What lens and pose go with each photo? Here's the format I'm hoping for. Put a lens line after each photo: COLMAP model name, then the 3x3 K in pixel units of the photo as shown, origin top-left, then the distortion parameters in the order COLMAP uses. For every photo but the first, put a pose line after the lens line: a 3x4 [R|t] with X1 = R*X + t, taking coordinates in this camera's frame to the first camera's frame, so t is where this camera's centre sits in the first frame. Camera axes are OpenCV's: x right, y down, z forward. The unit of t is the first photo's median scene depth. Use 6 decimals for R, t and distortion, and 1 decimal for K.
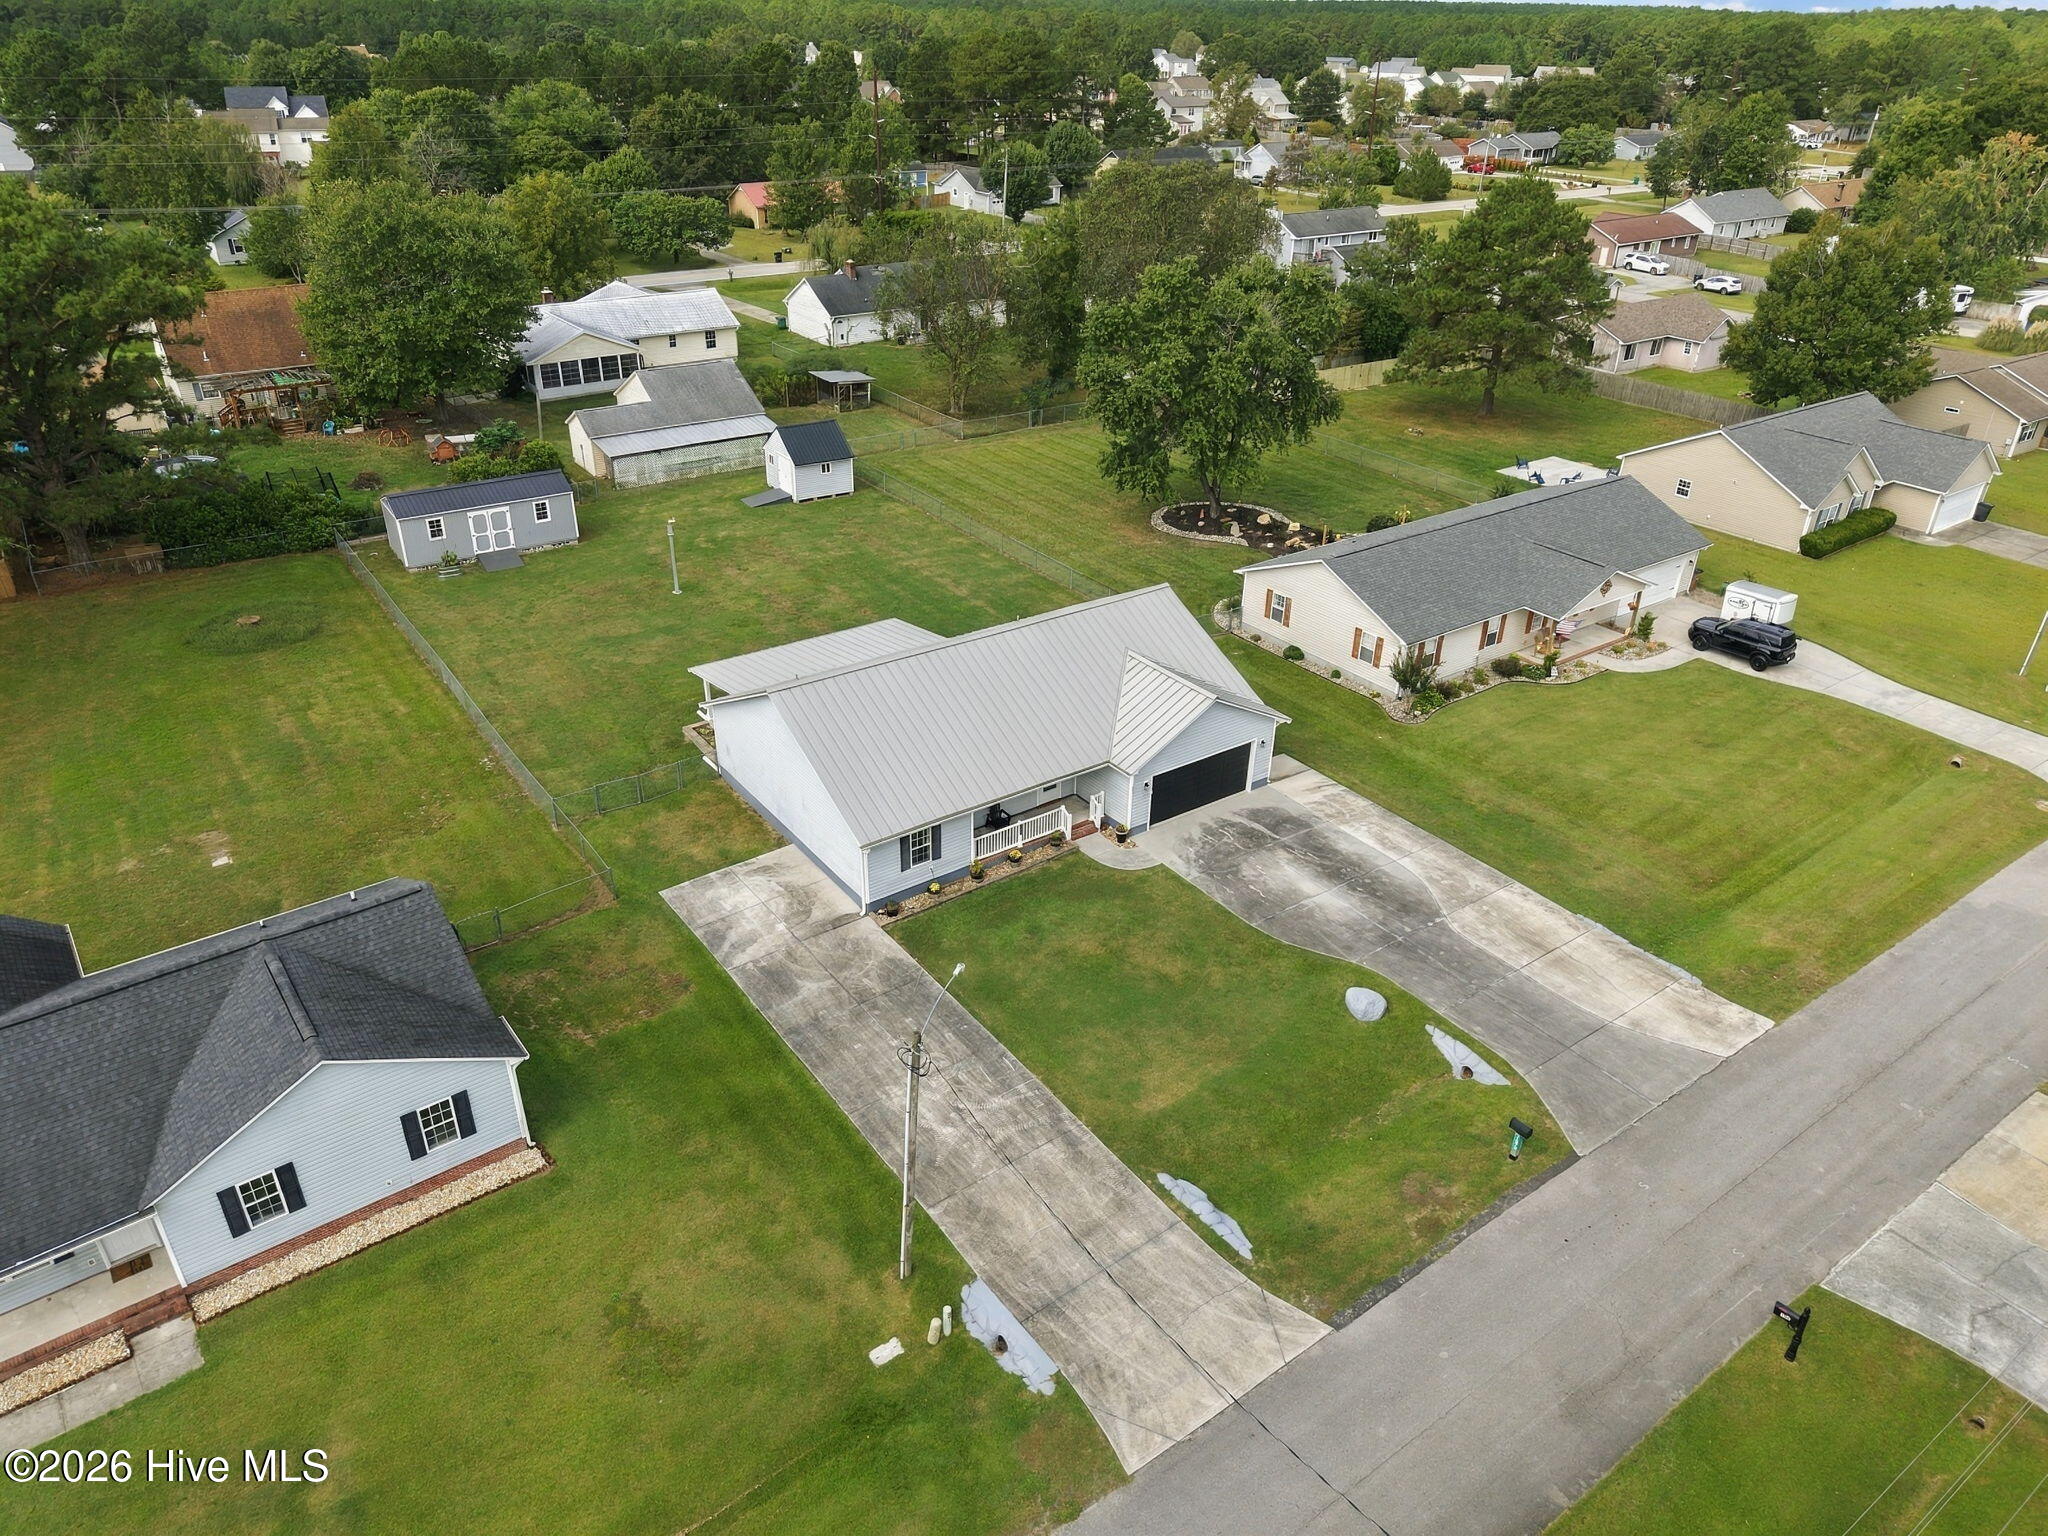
lens RADIAL K [[1360.3, 0, 1023.6], [0, 1360.3, 776.7], [0, 0, 1]] dist [0.019963, -0.019550]
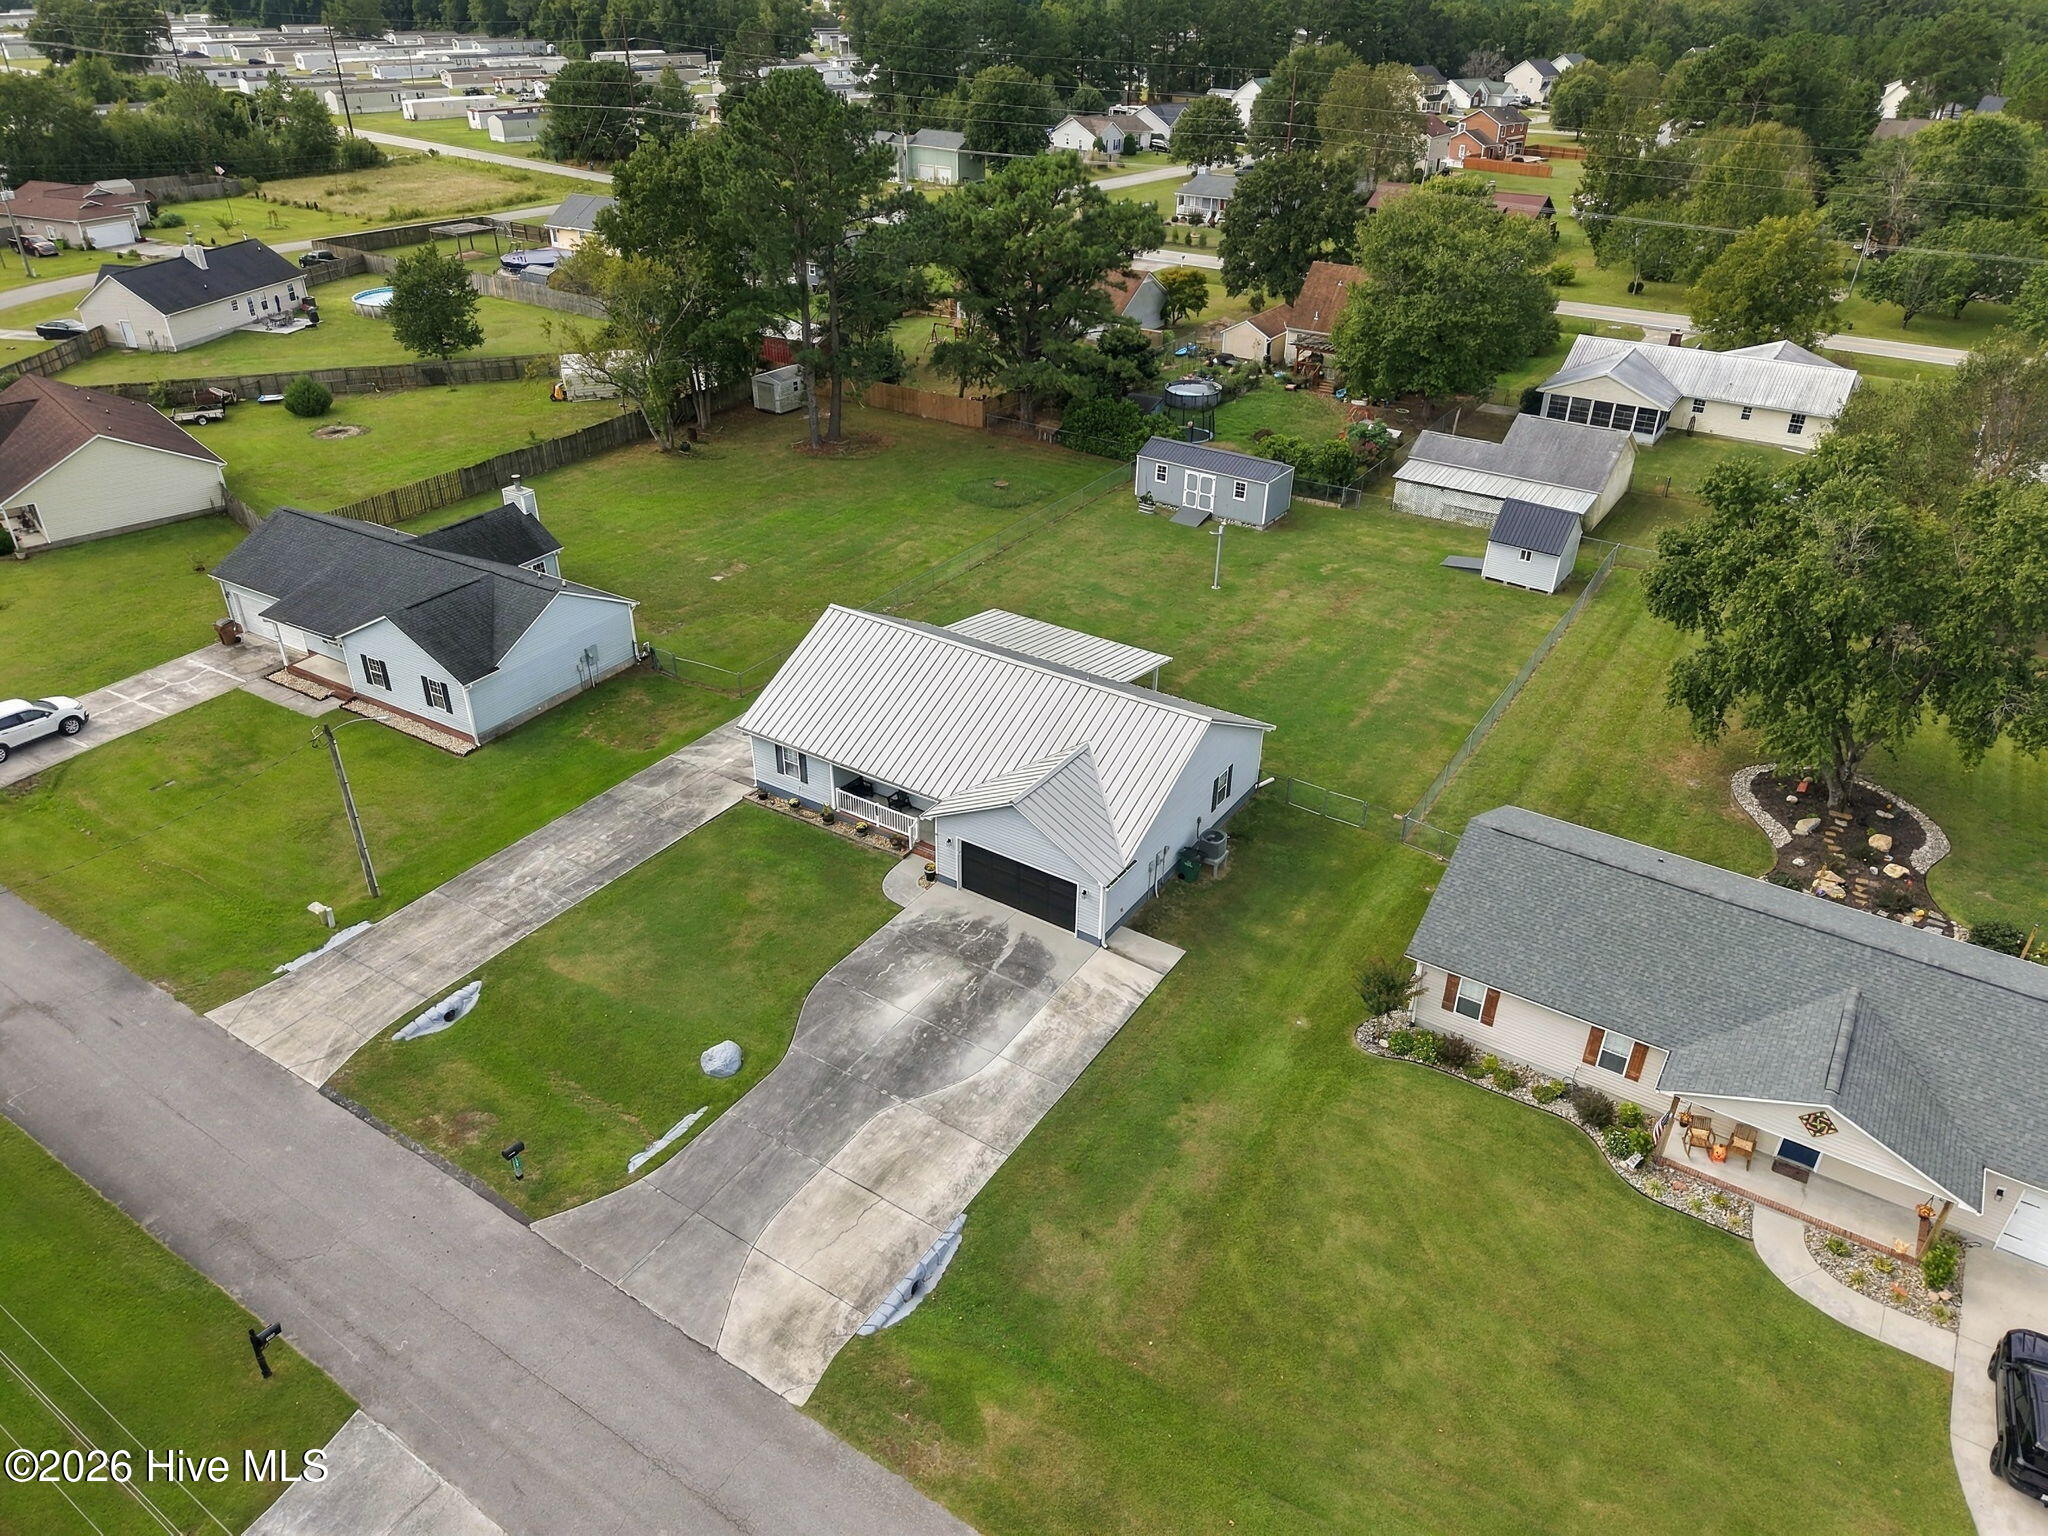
lens RADIAL K [[1360.3, 0, 1023.5], [0, 1360.3, 774.7], [0, 0, 1]] dist [0.019963, -0.019550]
pose [[0.361304, 0.466896, -0.807135, 0.955980], [-0.464425, 0.840708, 0.278423, -0.363013], [0.808560, 0.274259, 0.520589, 0.537759]]
